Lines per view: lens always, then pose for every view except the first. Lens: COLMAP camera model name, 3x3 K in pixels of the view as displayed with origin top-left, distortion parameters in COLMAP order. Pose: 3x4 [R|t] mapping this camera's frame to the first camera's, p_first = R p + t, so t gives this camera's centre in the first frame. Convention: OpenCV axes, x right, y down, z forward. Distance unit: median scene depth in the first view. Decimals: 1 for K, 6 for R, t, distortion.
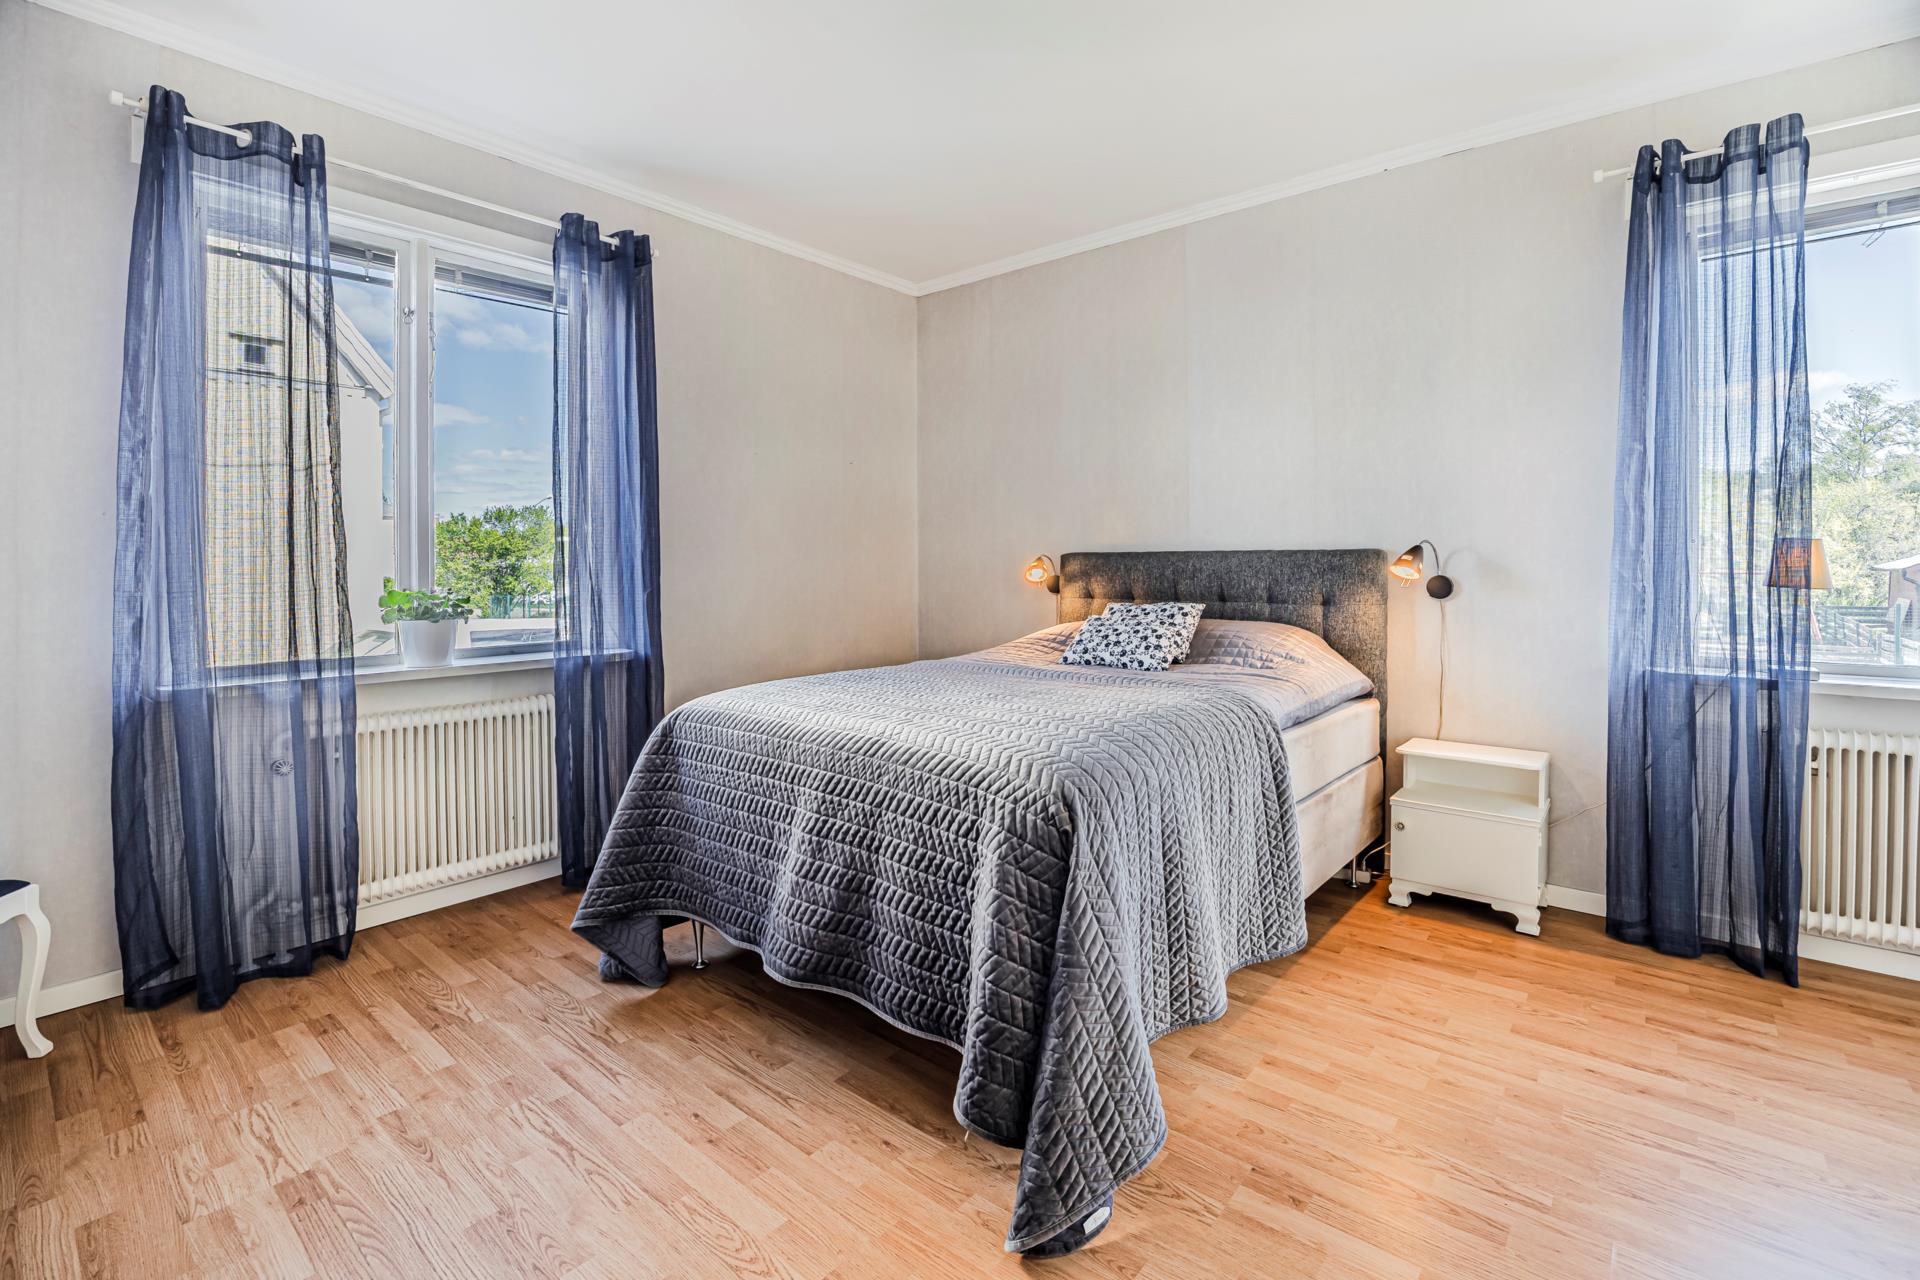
lens RADIAL K [[865.1, 0, 965.2], [0, 865.1, 575.2], [0, 0, 1]] dist [-0.002204, -0.000295]
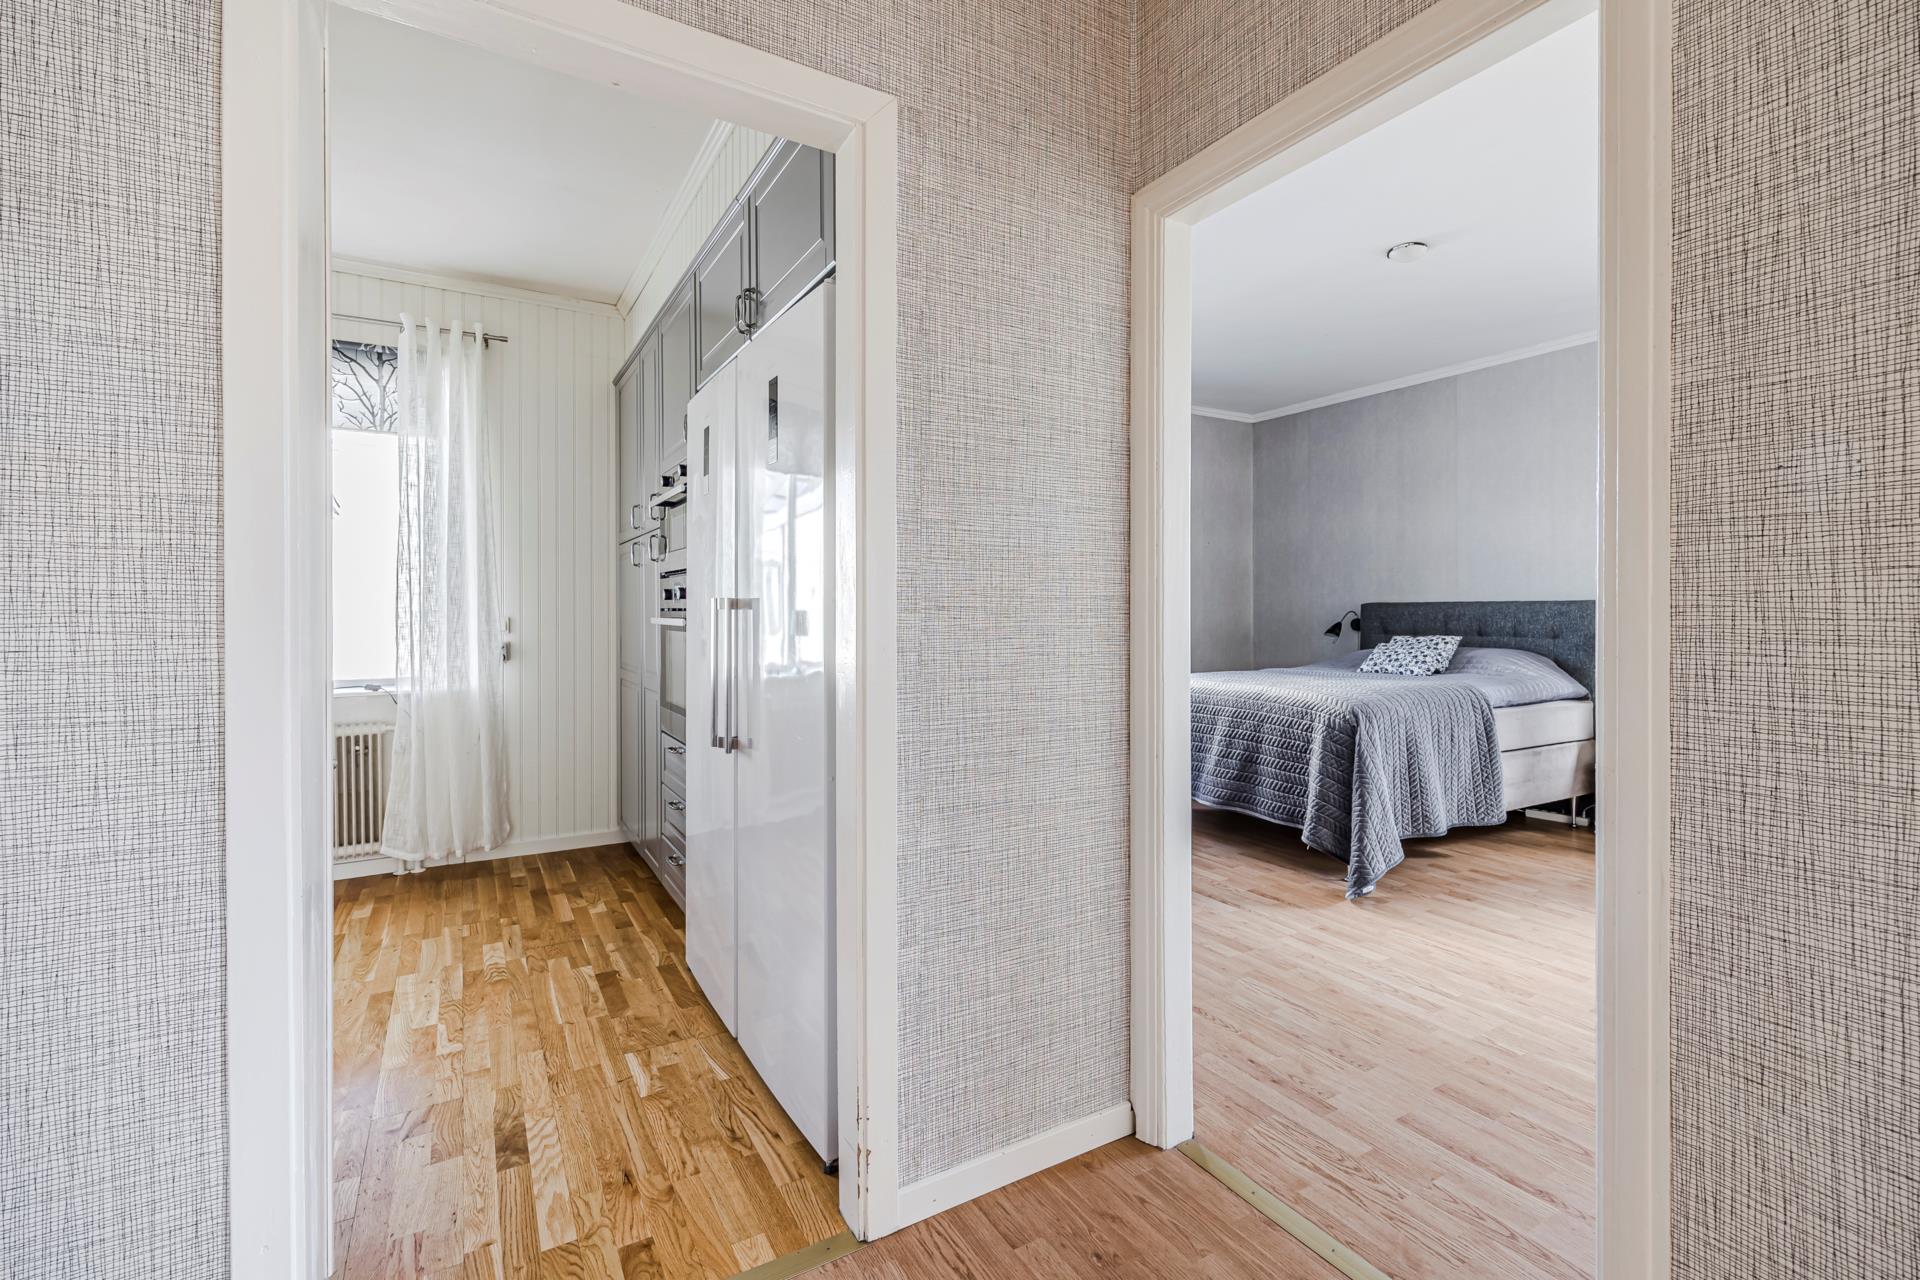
lens RADIAL K [[864.4, 0, 963.8], [0, 864.4, 614.7], [0, 0, 1]] dist [0.000105, -0.000003]
pose [[0.944459, 0.002372, -0.328621, -0.088602], [-0.005089, 0.999960, -0.007407, 0.017120], [0.328591, 0.008668, 0.944433, -1.229477]]
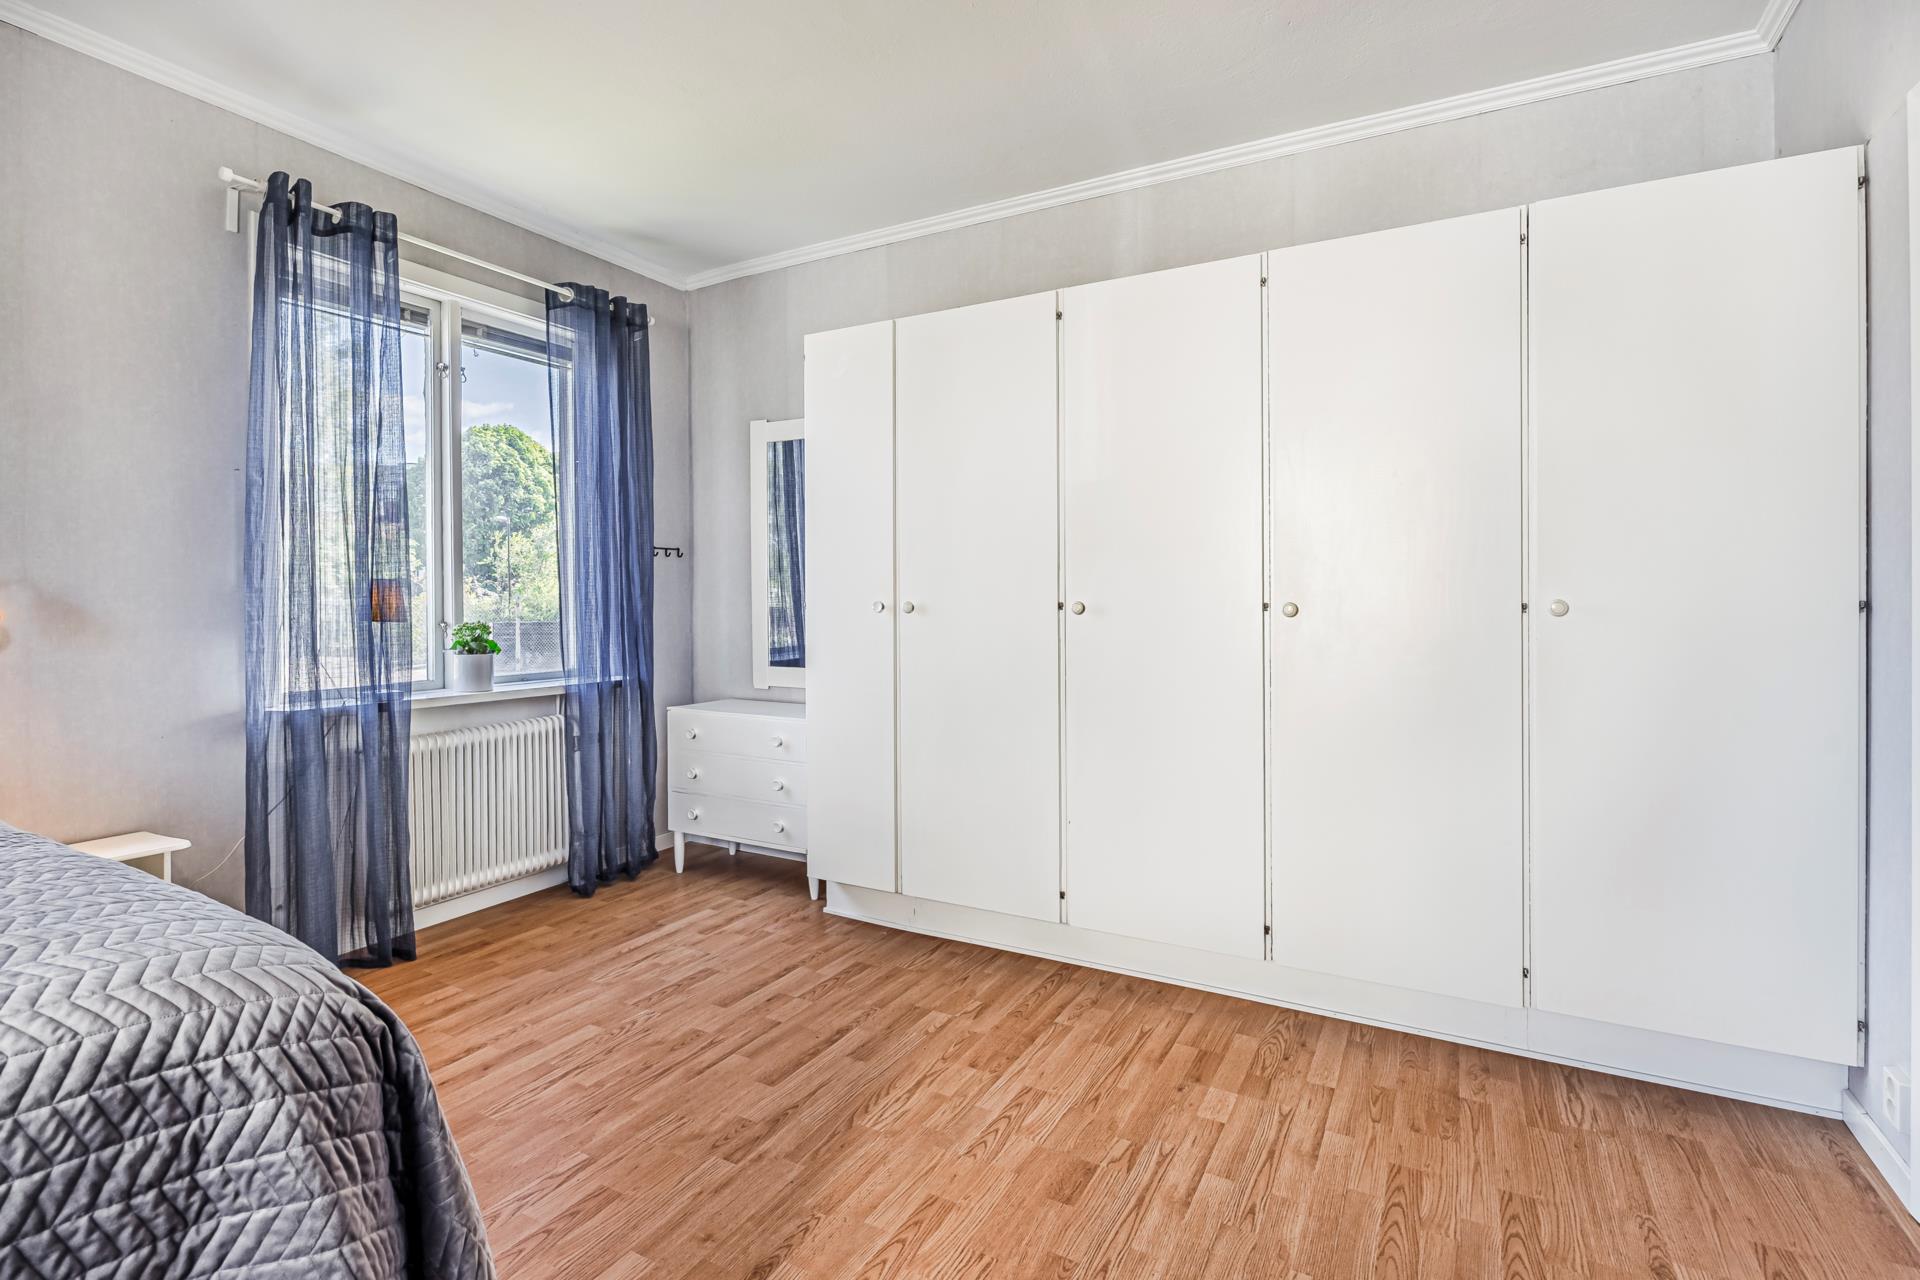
lens RADIAL K [[940.1, 0, 962.7], [0, 940.1, 603.2], [0, 0, 1]] dist [0.000840, 0.000136]
pose [[-0.197177, -0.002053, 0.980366, -0.489833], [0.014939, 0.999875, 0.005098, -0.006261], [-0.980254, 0.015651, -0.197121, 0.559796]]
